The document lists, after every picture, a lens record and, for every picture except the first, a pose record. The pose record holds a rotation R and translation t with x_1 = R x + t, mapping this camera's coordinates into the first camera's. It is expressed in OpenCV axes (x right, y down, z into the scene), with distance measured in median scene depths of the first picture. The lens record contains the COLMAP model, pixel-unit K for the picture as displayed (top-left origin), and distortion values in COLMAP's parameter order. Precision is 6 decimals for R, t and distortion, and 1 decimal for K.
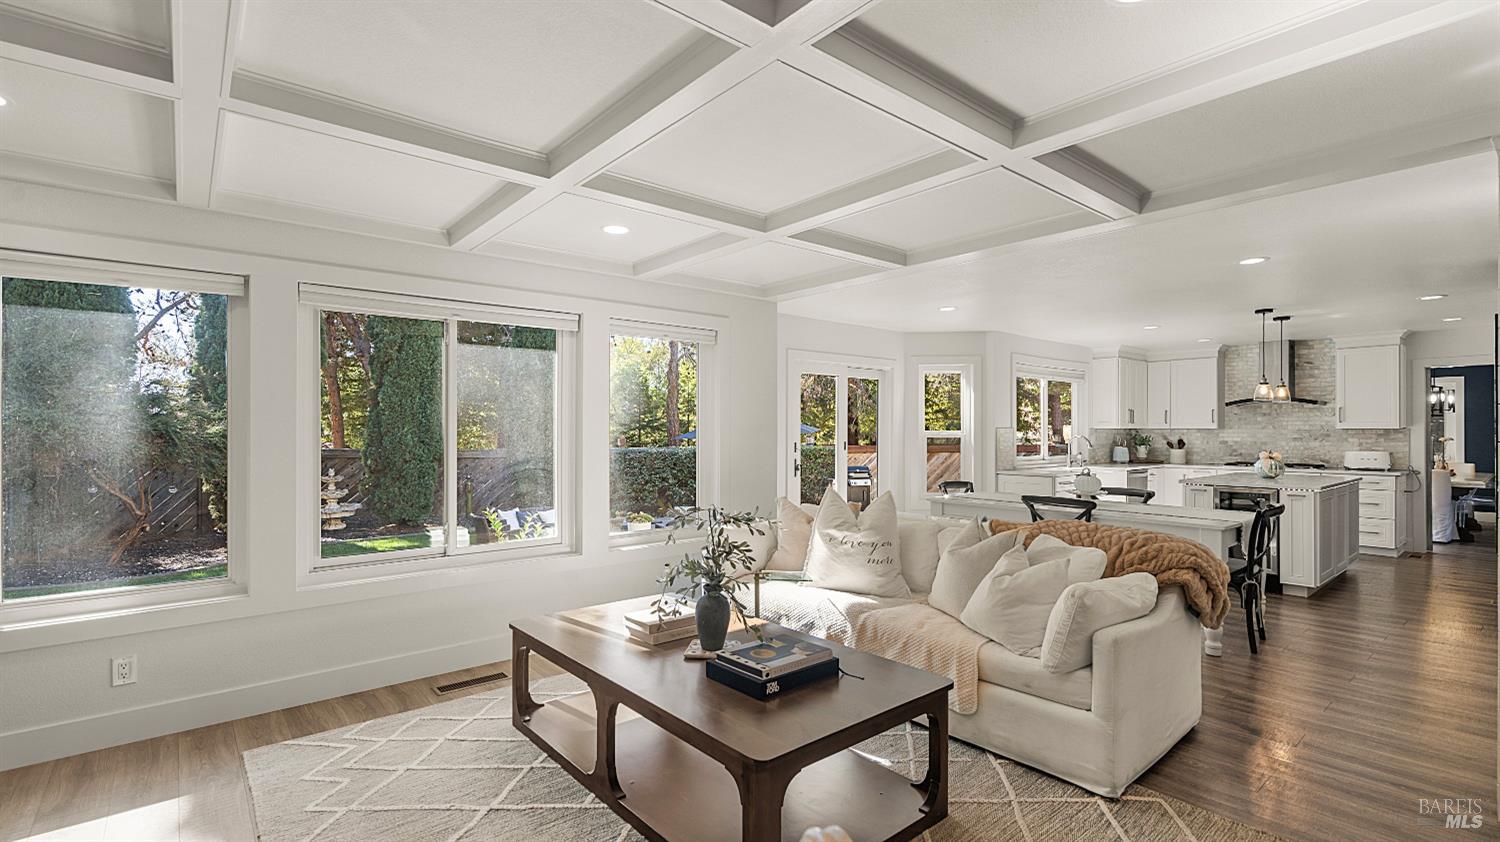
lens RADIAL K [[680.0, 0, 744.6], [0, 680.0, 428.8], [0, 0, 1]] dist [-0.000497, -0.000291]
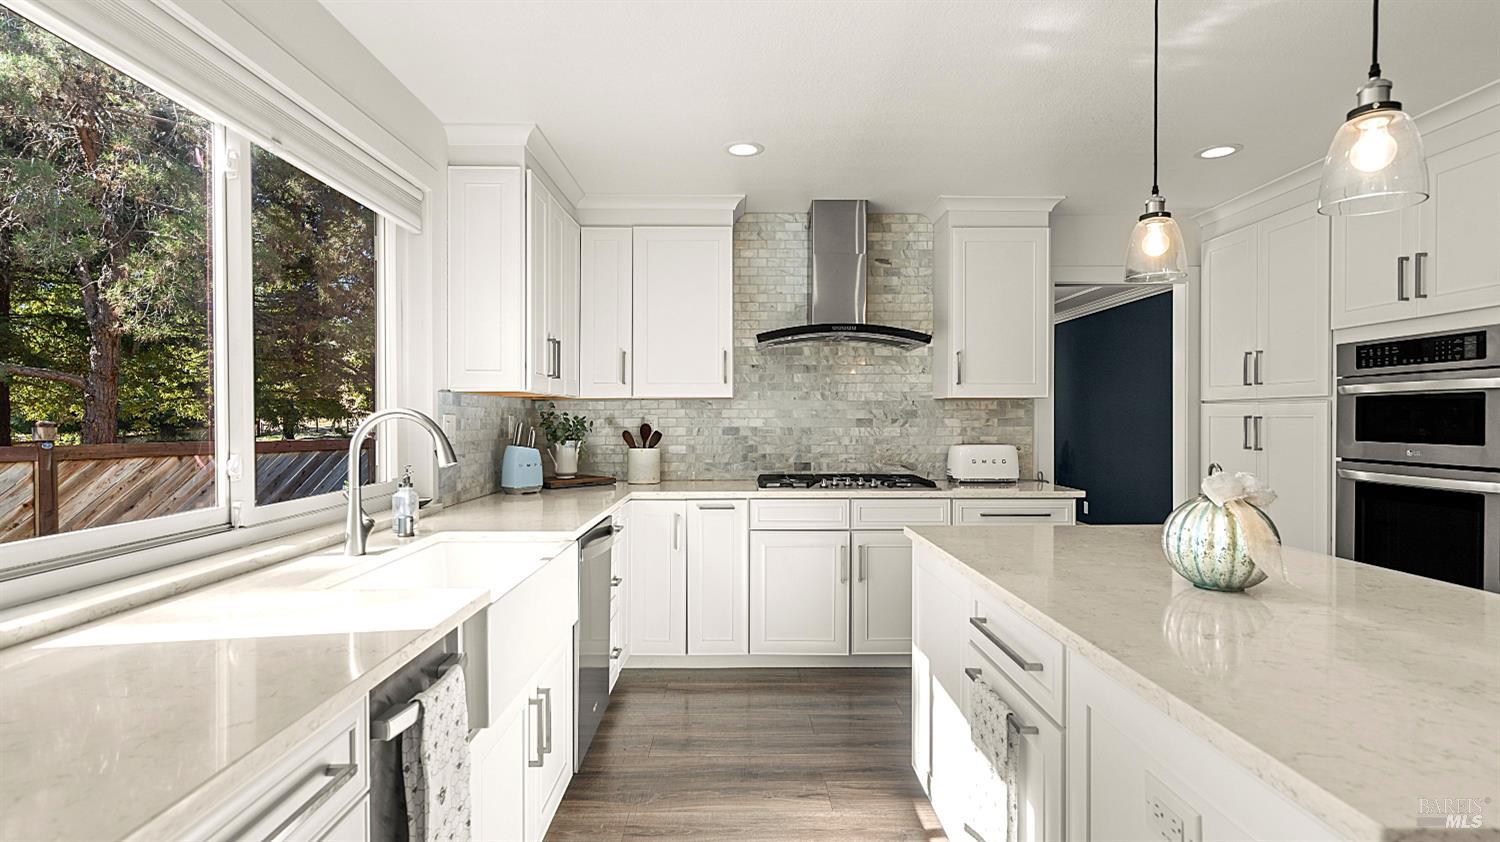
lens RADIAL K [[740.1, 0, 750.0], [0, 740.1, 421.0], [0, 0, 1]] dist [-0.000088, -0.000344]
pose [[0.632838, -0.003548, 0.774276, 0.368955], [-0.000529, 0.999987, 0.005015, 0.012442], [-0.774284, -0.003583, 0.632828, 0.741871]]
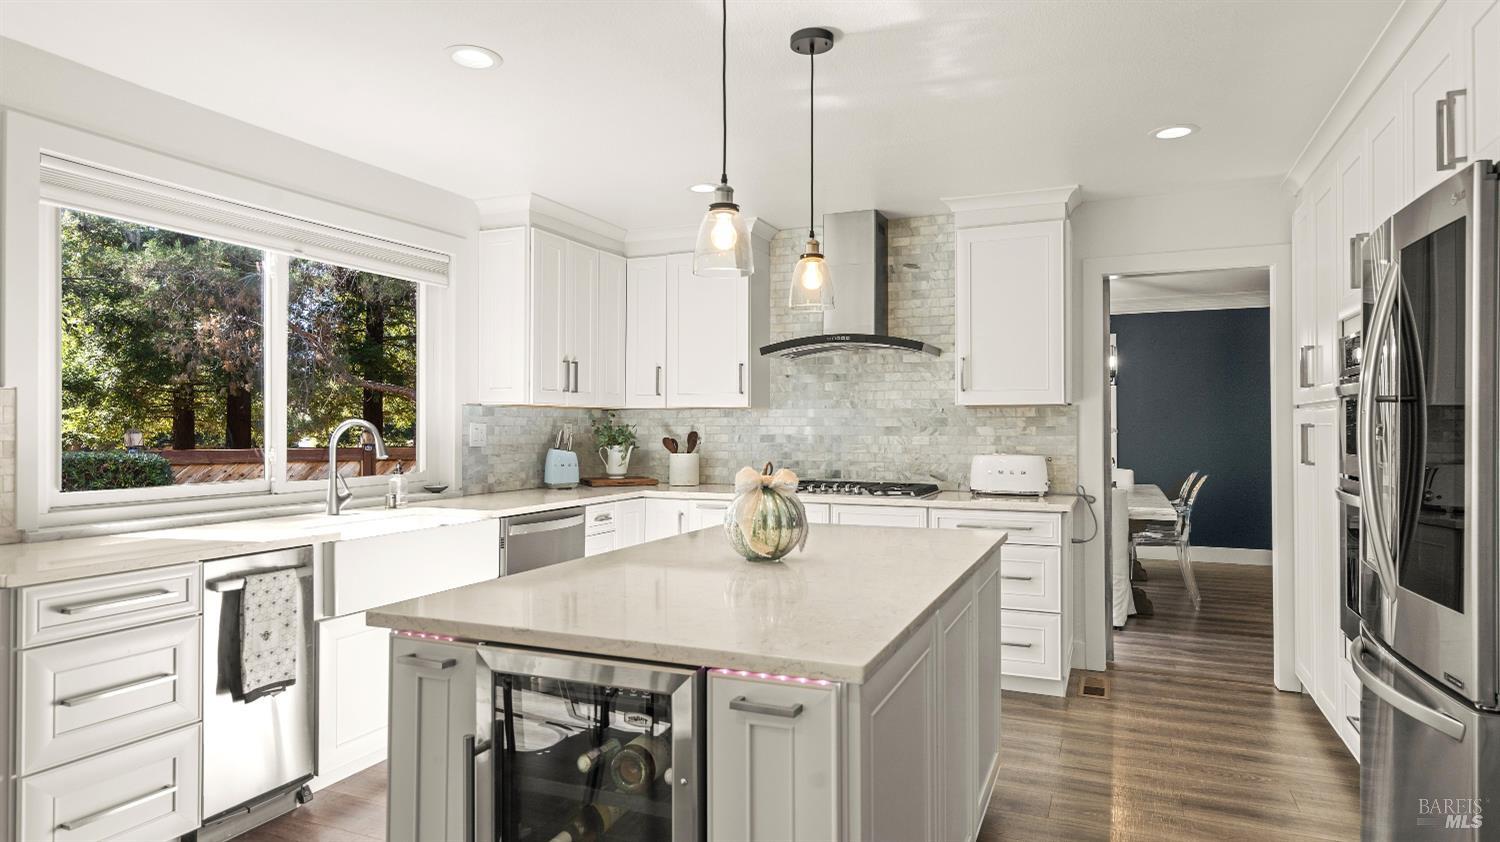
lens RADIAL K [[869.9, 0, 750.0], [0, 869.9, 421.0], [0, 0, 1]] dist [0.001715, 0.000084]
pose [[0.891451, 0.002701, 0.453110, 0.460197], [-0.000657, 0.999989, -0.004670, 0.012279], [-0.453117, 0.003865, 0.891443, 0.517446]]
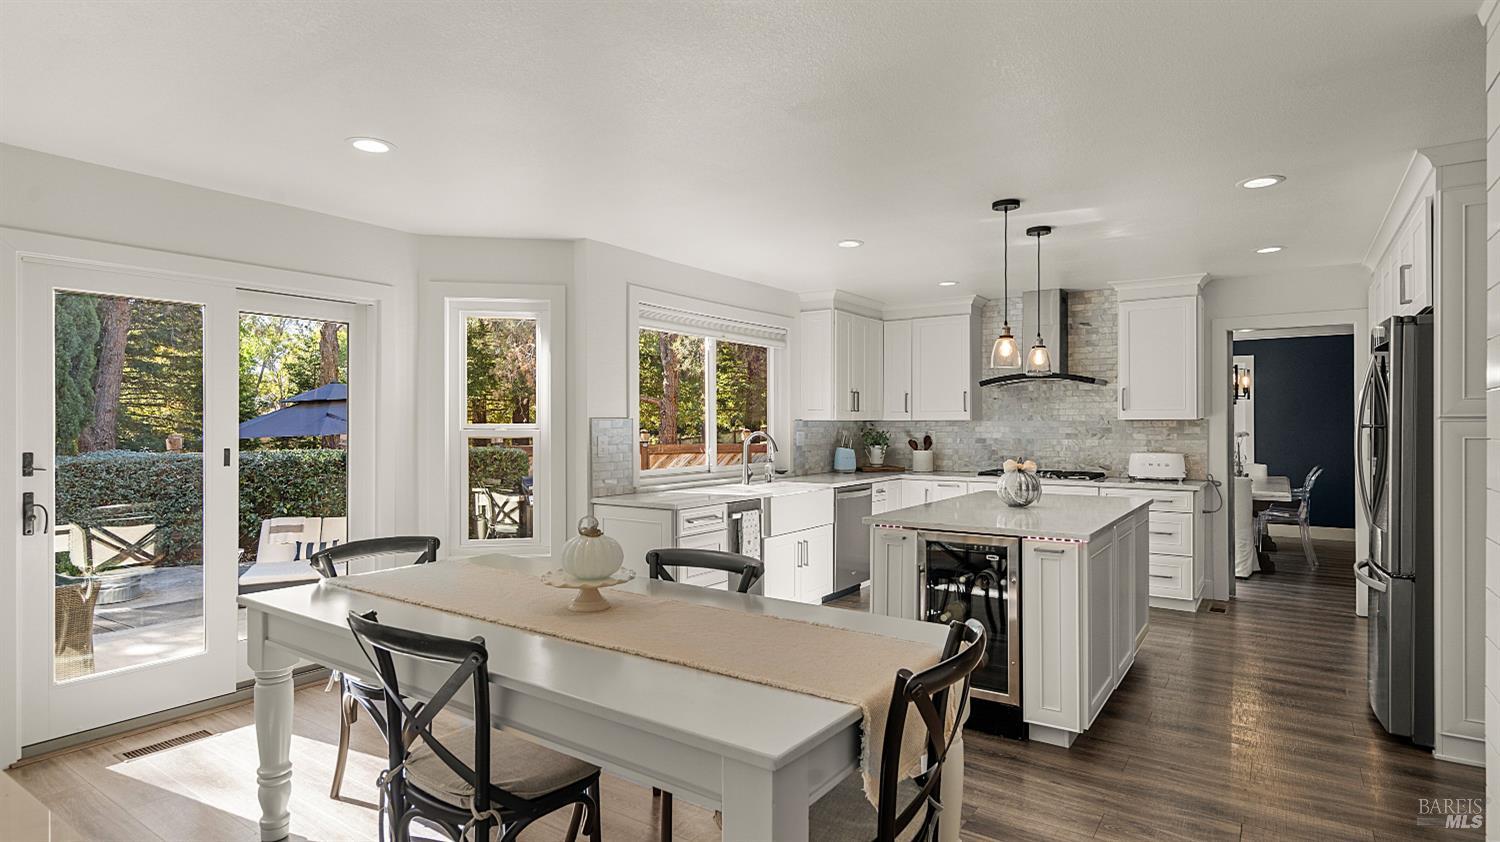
lens RADIAL K [[780.7, 0, 750.0], [0, 780.7, 421.0], [0, 0, 1]] dist [0.002401, 0.000539]
pose [[0.963371, -0.000494, 0.268170, 0.292754], [0.001111, 0.999997, -0.002149, 0.002157], [-0.268168, 0.002368, 0.963369, 0.331560]]
